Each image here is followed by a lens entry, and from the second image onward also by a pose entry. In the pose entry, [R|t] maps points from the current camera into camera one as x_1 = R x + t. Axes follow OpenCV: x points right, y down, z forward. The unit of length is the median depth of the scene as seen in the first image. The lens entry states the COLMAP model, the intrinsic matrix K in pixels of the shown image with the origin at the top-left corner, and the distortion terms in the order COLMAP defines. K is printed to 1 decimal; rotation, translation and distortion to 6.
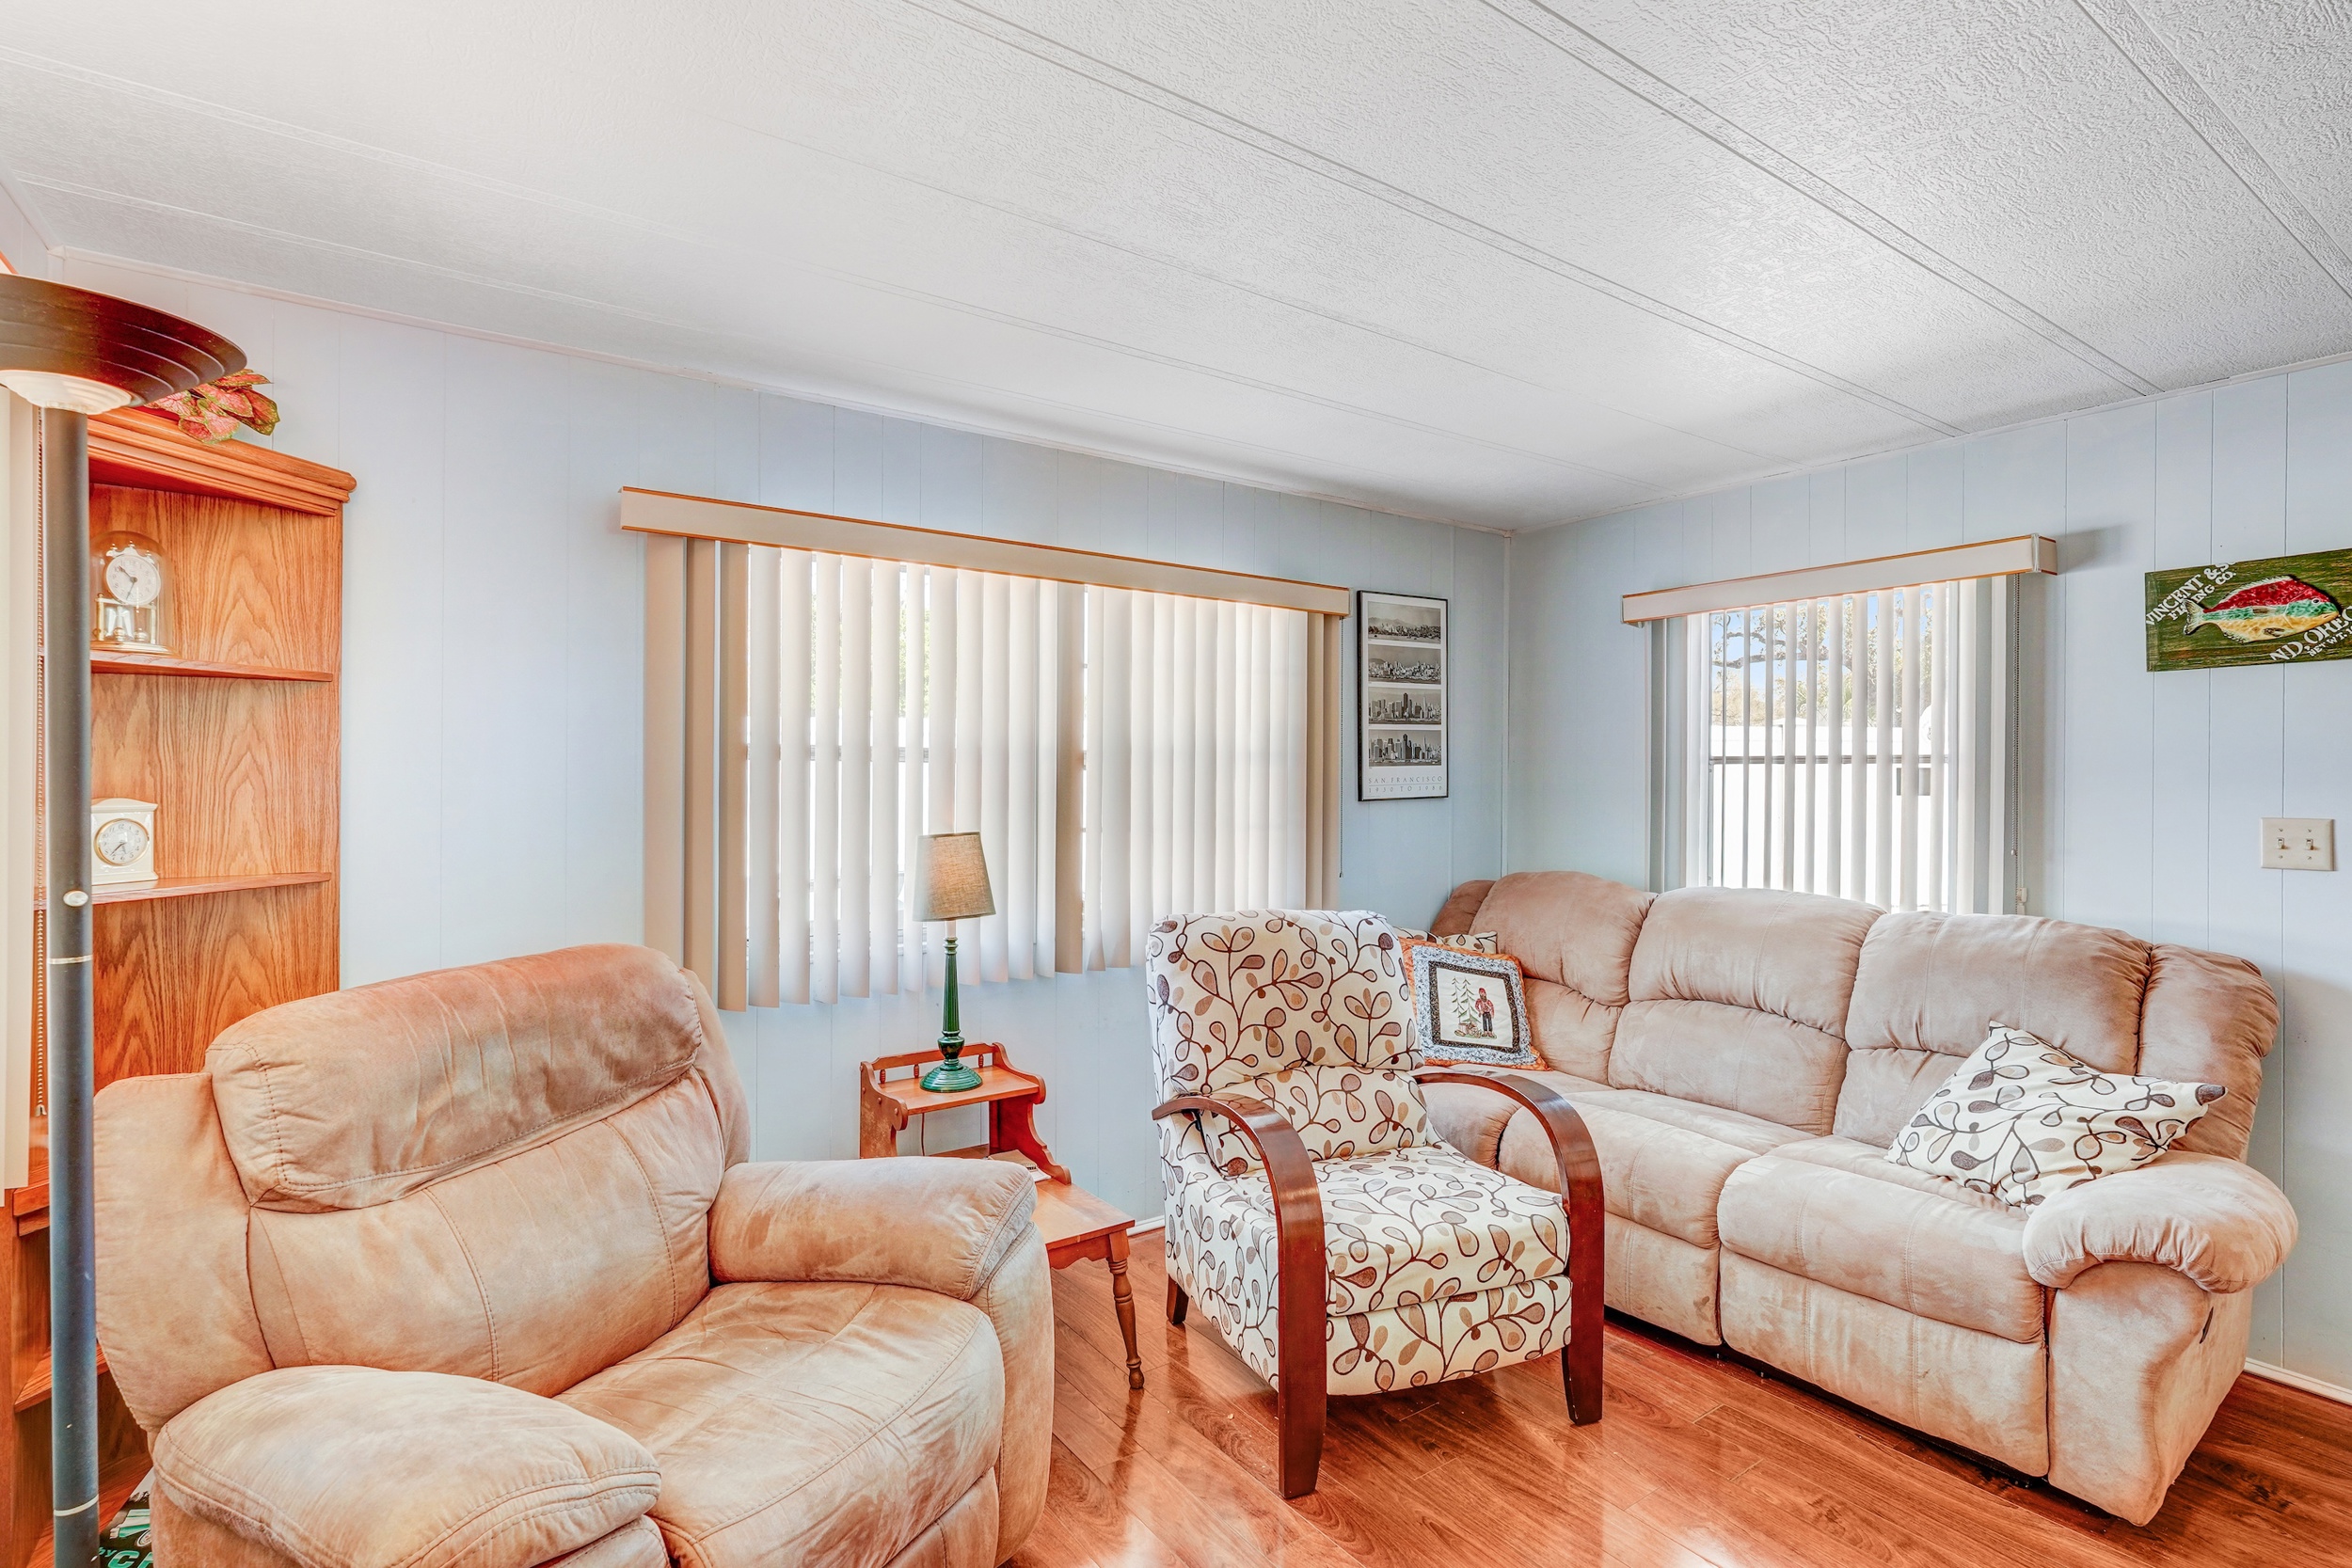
lens RADIAL K [[1129.8, 0, 1176.0], [0, 1129.8, 784.0], [0, 0, 1]] dist [-0.001640, -0.000335]
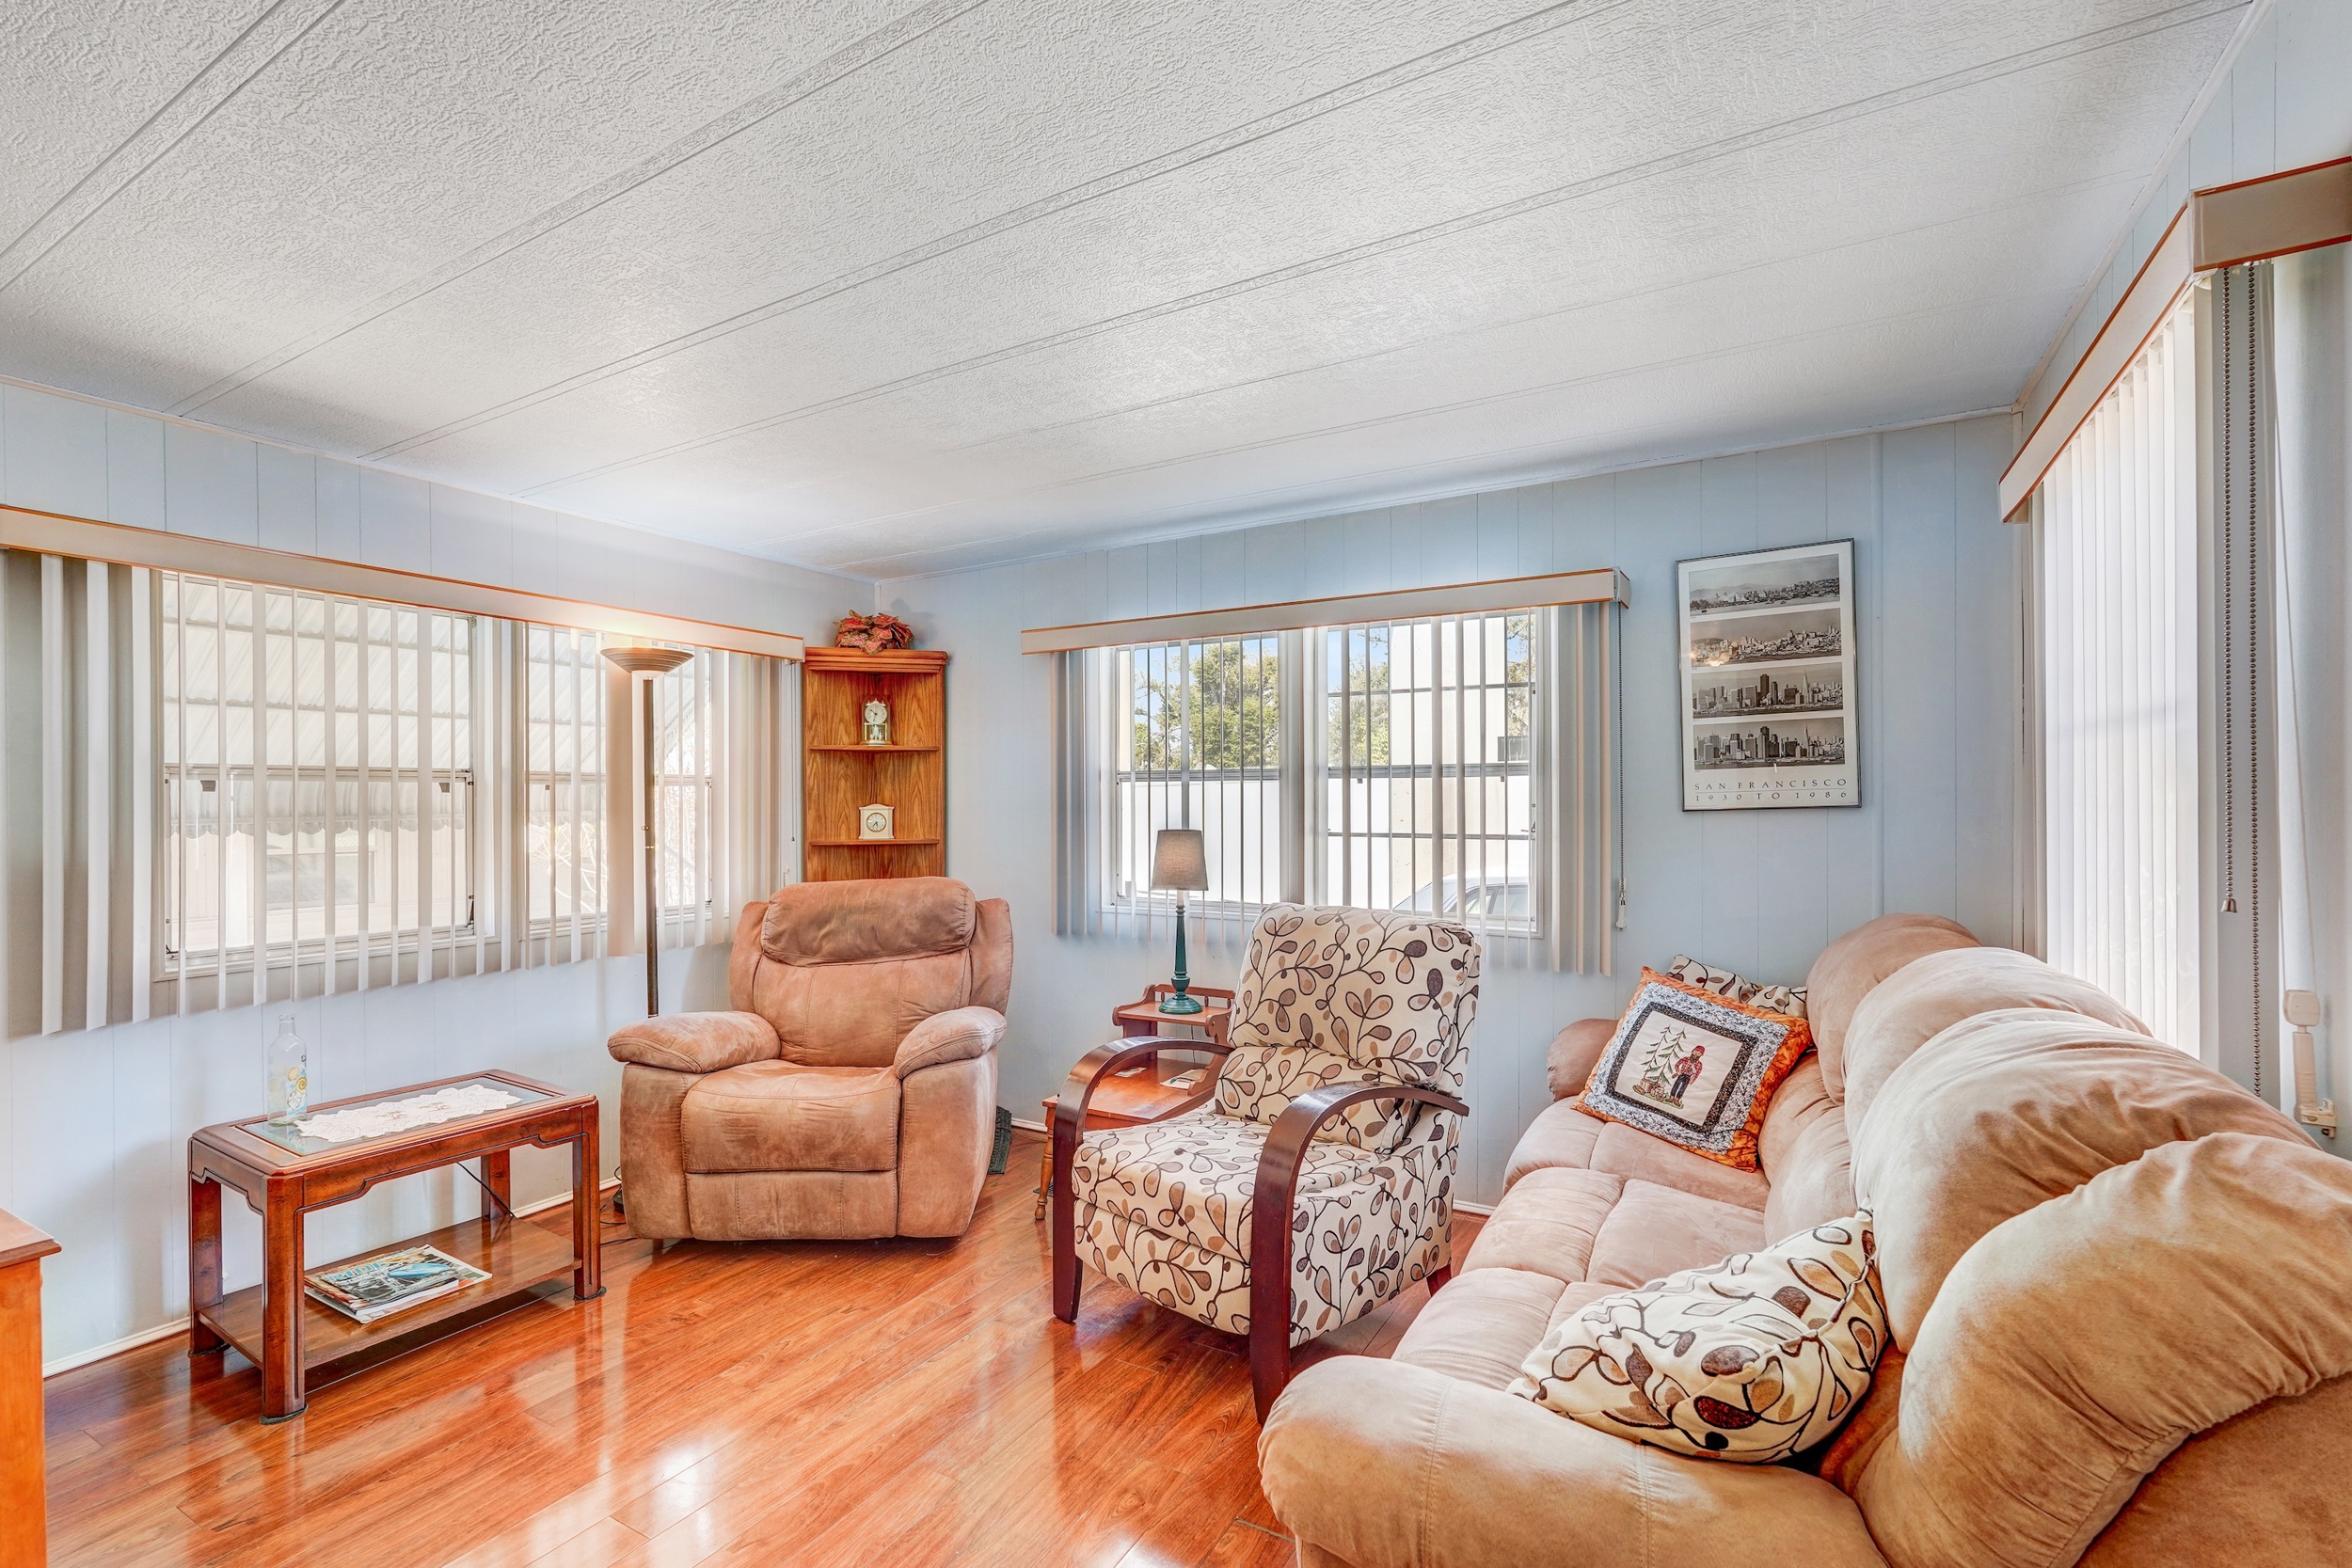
lens RADIAL K [[1034.2, 0, 1175.3], [0, 1034.2, 816.9], [0, 0, 1]] dist [-0.002995, 0.000023]
pose [[0.423979, 0.000682, -0.905672, 0.945276], [-0.001234, 0.999999, 0.000175, 0.026440], [0.905671, 0.001043, 0.423980, 0.449042]]
